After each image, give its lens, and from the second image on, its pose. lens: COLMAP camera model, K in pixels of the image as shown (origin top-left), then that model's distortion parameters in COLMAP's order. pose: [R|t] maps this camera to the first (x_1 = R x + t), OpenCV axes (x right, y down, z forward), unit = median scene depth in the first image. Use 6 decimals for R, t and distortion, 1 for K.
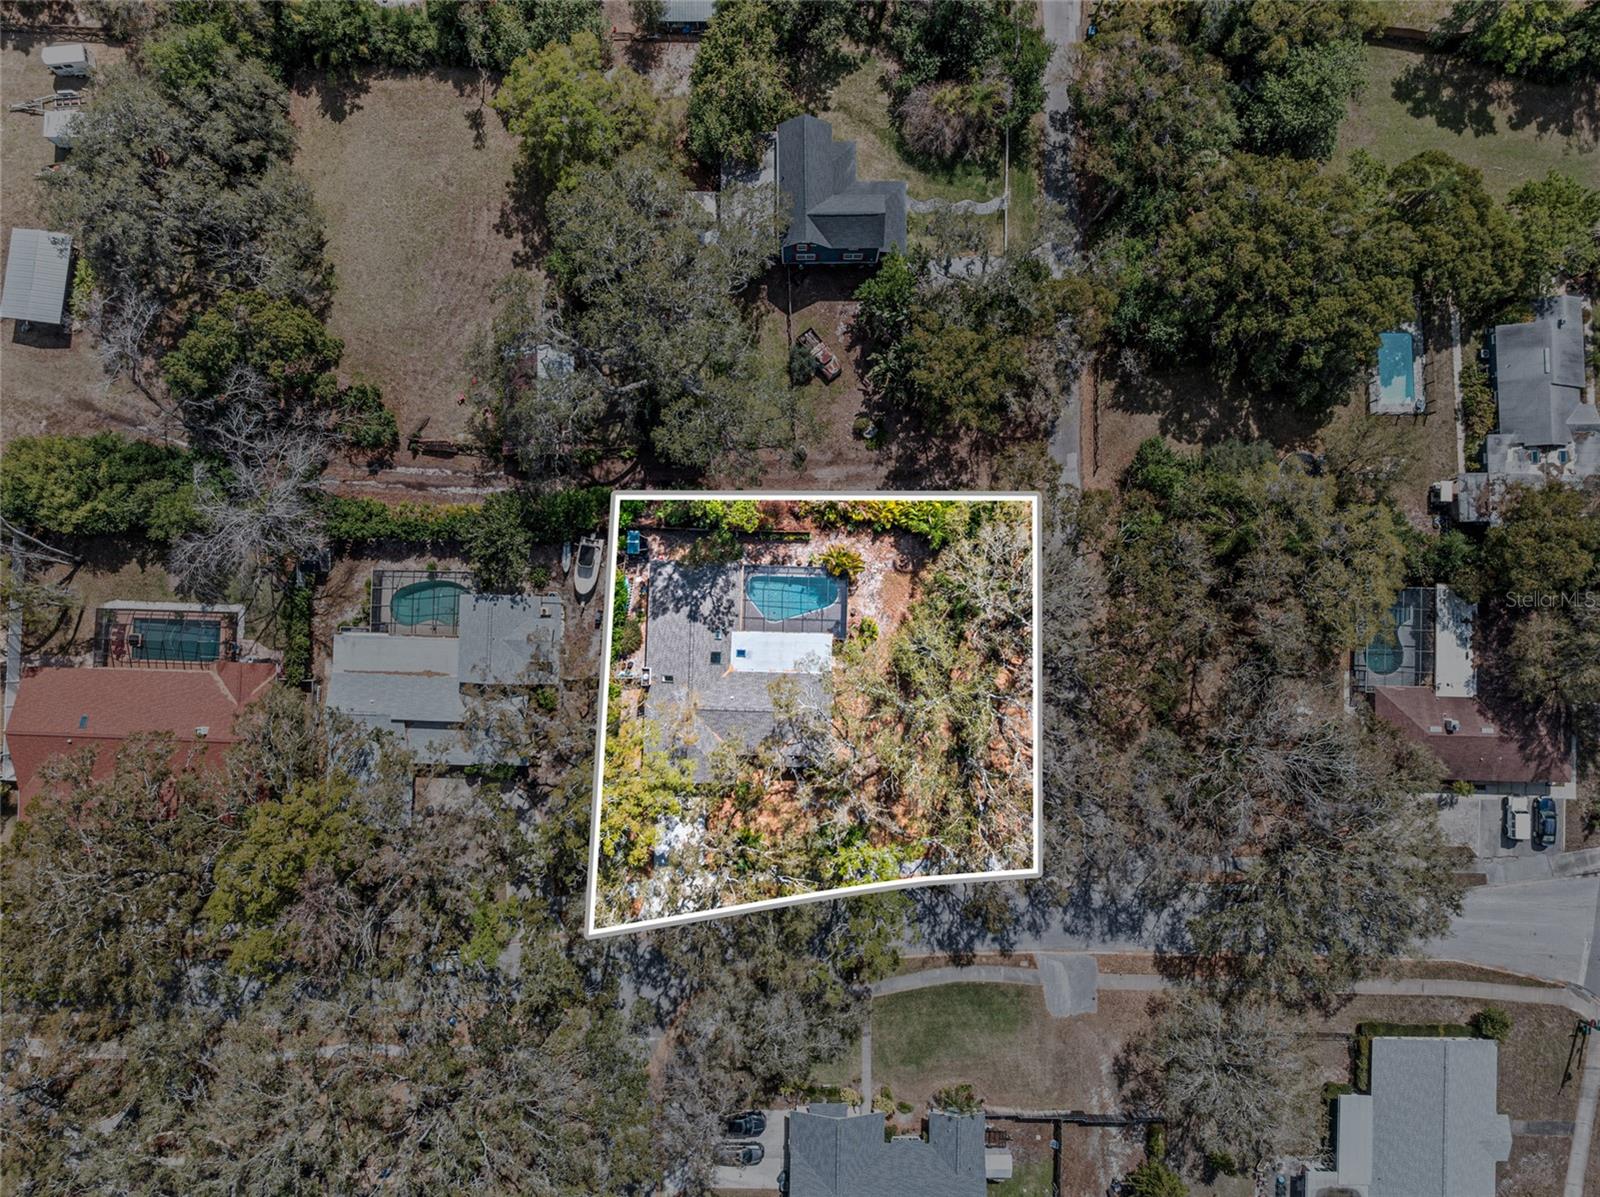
lens RADIAL K [[1129.7, 0, 800.0], [0, 1129.7, 598.5], [0, 0, 1]] dist [0.005726, -0.002048]
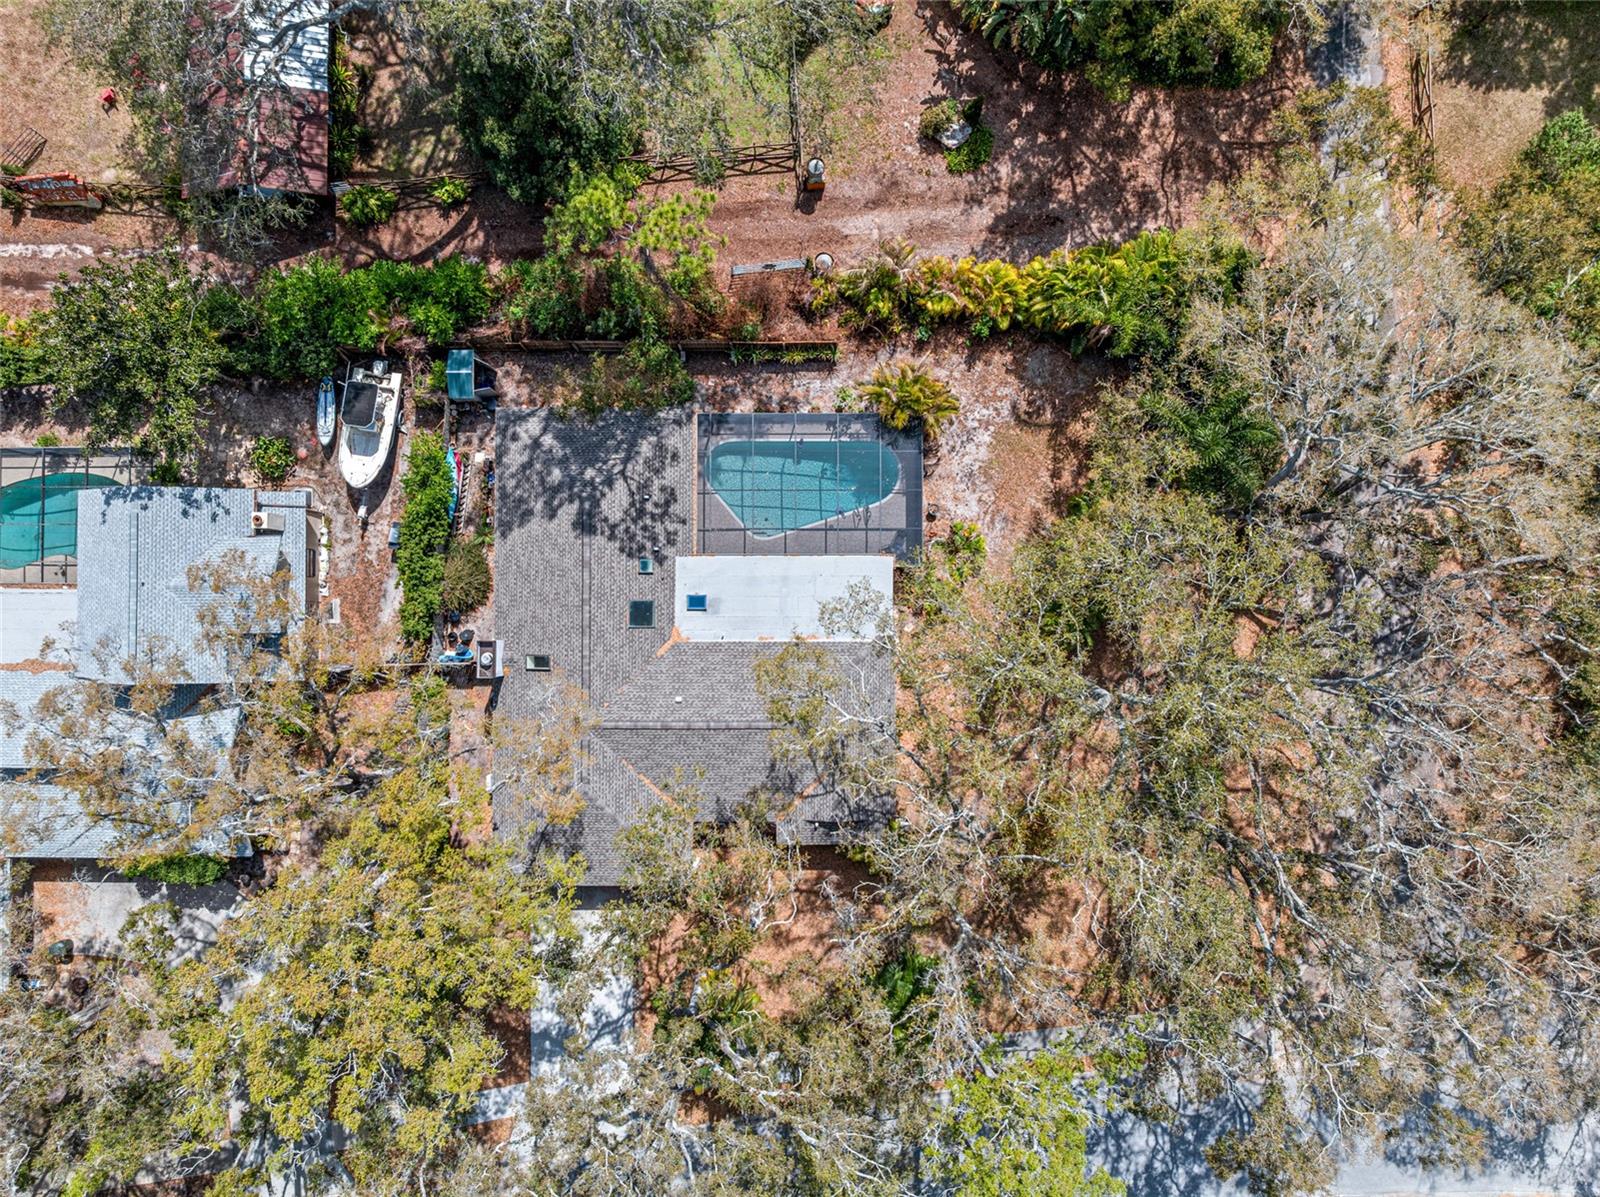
lens RADIAL K [[1129.7, 0, 800.0], [0, 1129.7, 598.5], [0, 0, 1]] dist [0.005726, -0.002048]
pose [[0.999534, -0.028994, 0.009549, -0.013865], [0.028644, 0.998979, 0.034929, 0.030452], [-0.010552, -0.034639, 0.999344, 0.525511]]
